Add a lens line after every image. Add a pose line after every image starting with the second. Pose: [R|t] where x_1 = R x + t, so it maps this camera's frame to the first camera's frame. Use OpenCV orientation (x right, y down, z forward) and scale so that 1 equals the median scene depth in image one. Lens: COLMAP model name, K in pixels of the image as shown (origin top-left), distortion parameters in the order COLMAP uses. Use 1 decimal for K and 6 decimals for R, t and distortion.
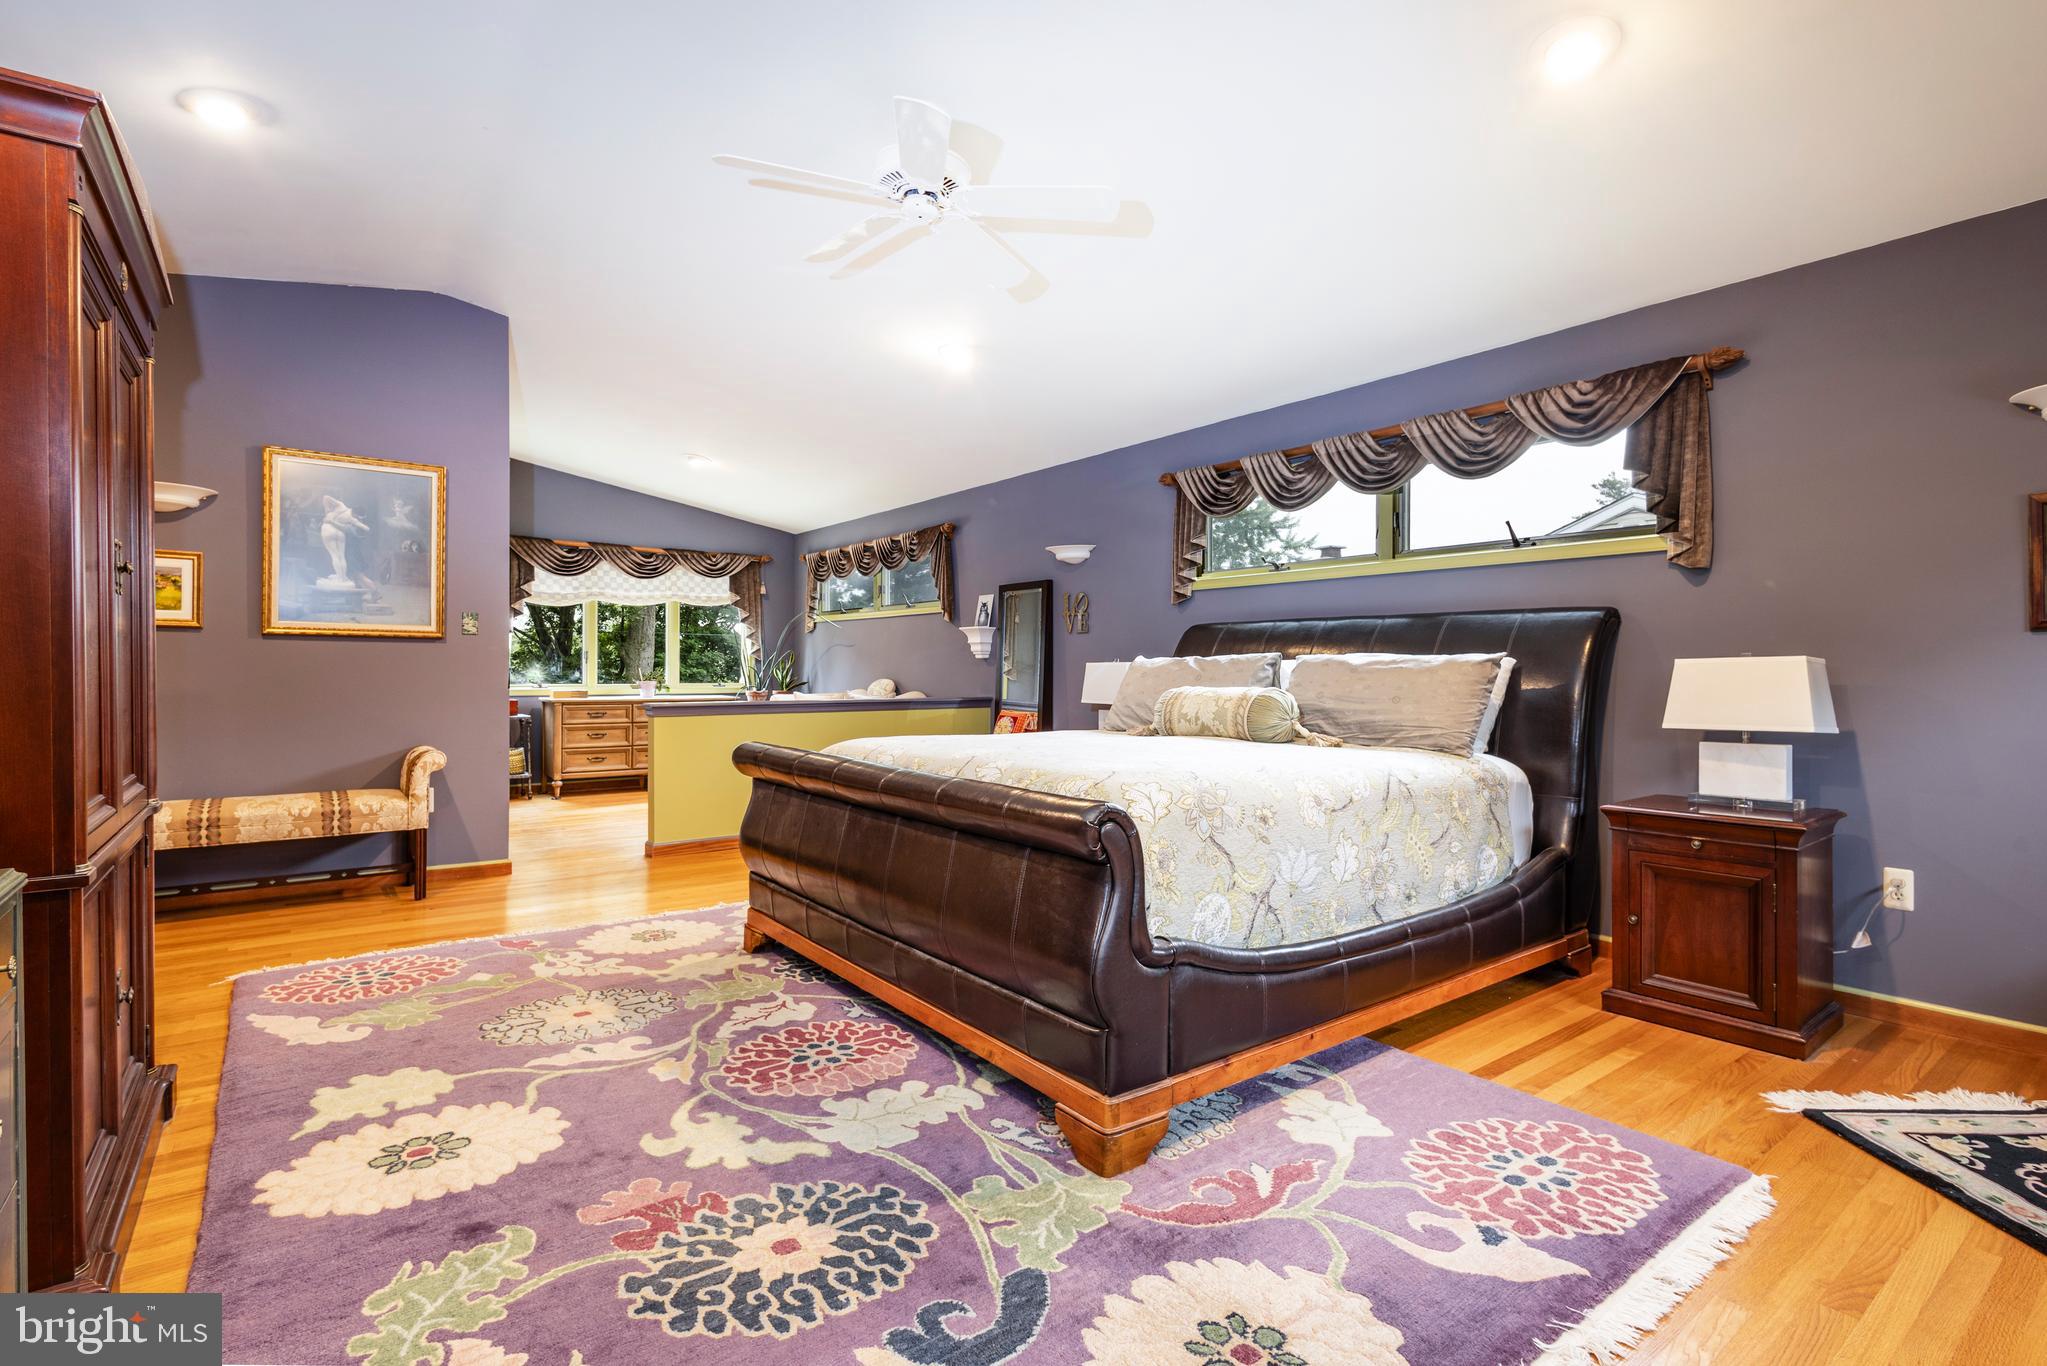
lens RADIAL K [[956.0, 0, 1007.5], [0, 956.0, 683.1], [0, 0, 1]] dist [0.014408, -0.002848]
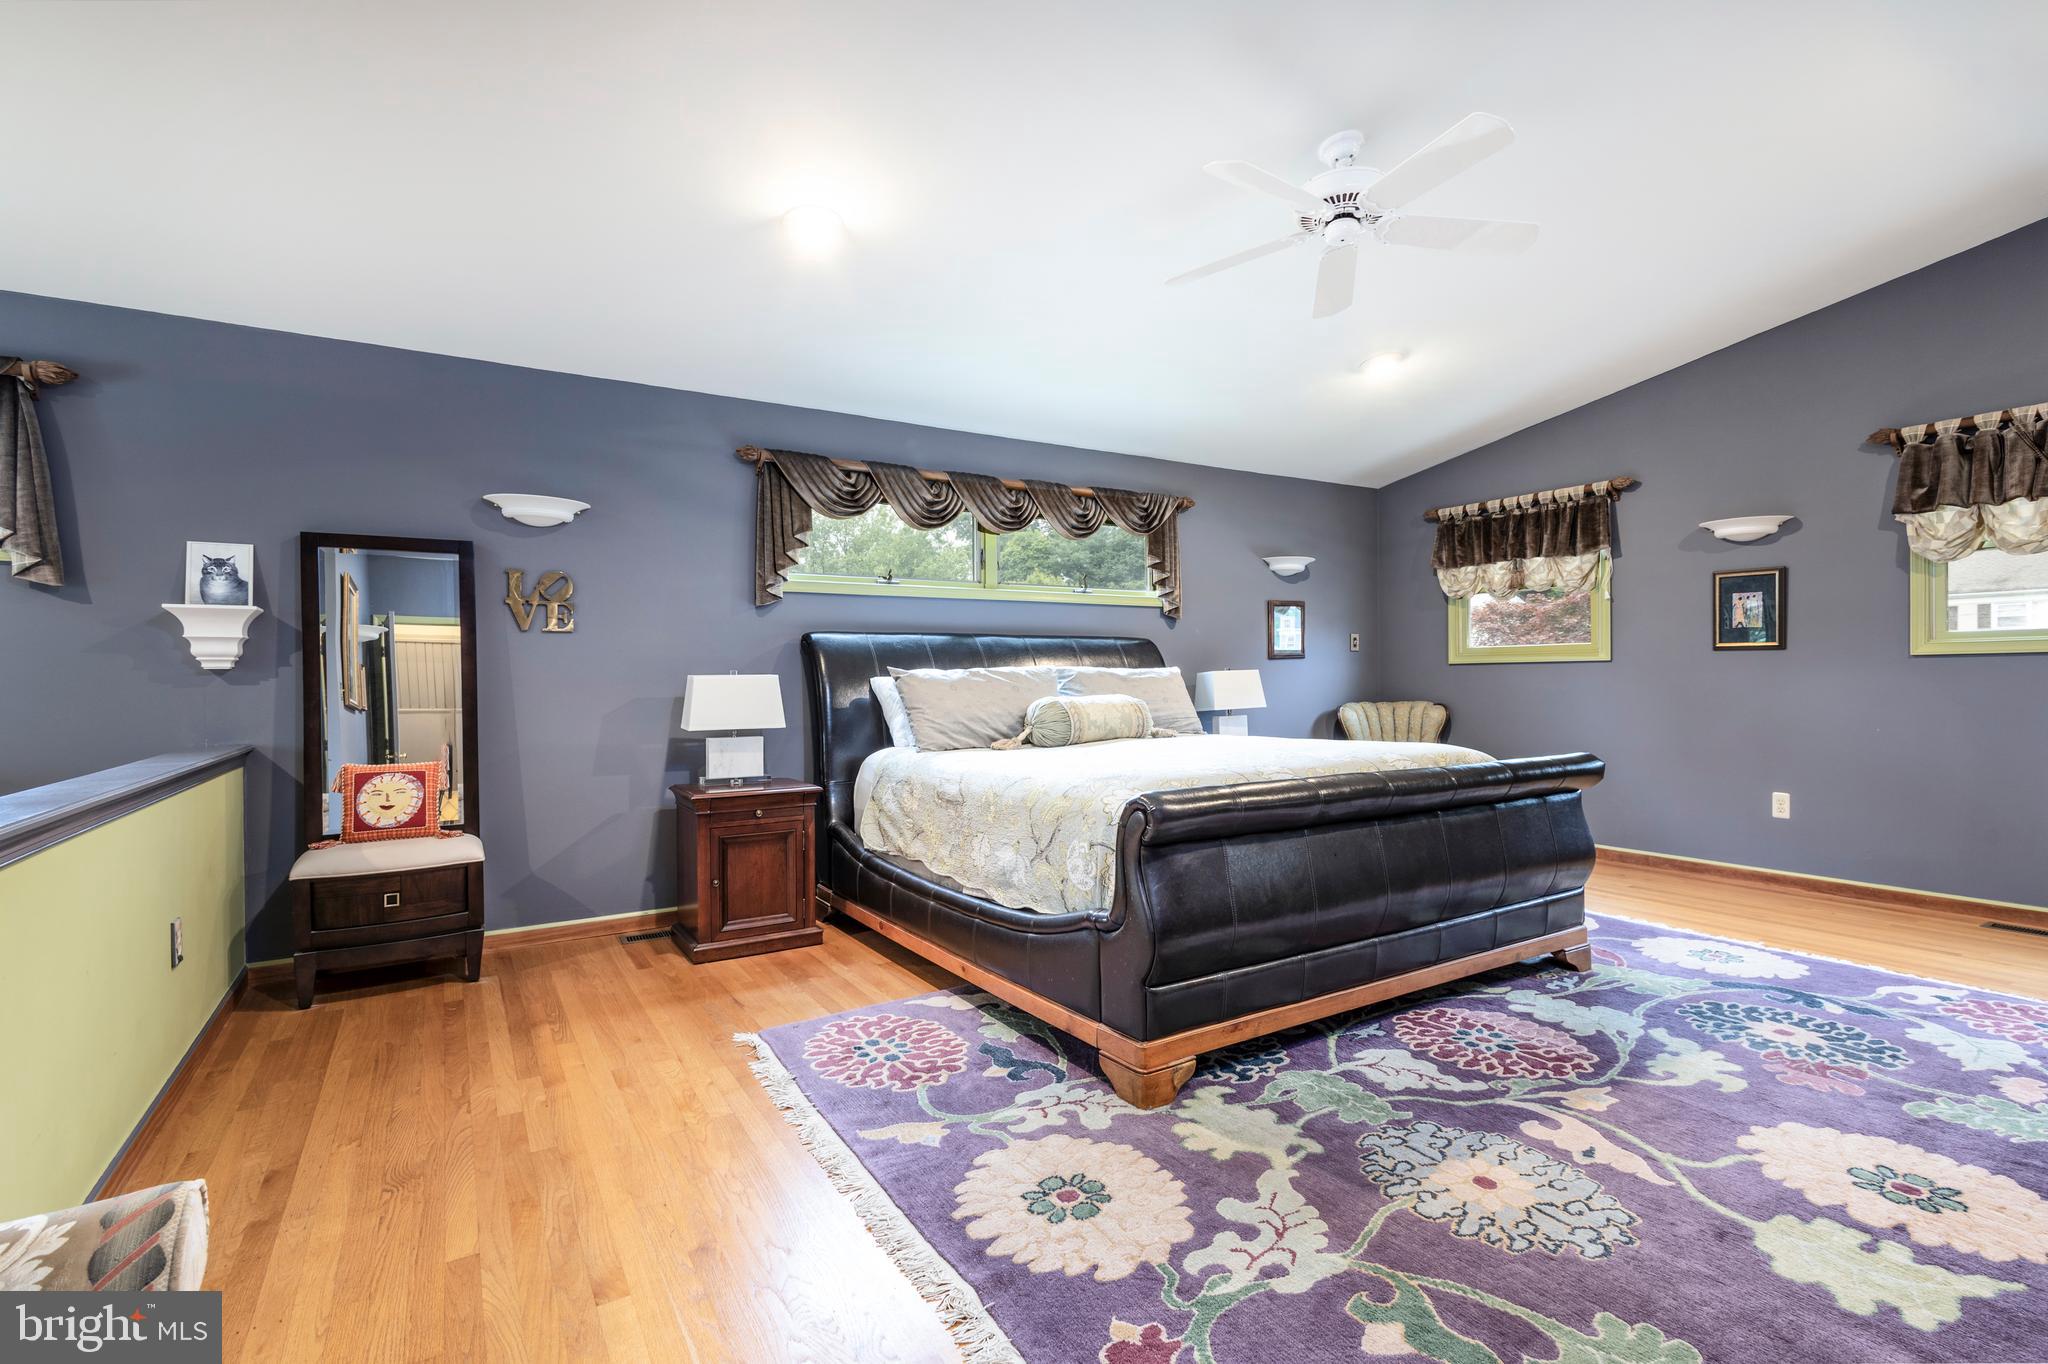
lens RADIAL K [[956.5, 0, 1010.4], [0, 956.5, 688.5], [0, 0, 1]] dist [0.014408, -0.002848]
pose [[0.084094, -0.019933, 0.996258, -1.357828], [0.023313, 0.999566, 0.018031, -0.040855], [-0.996185, 0.021709, 0.084522, 1.491452]]
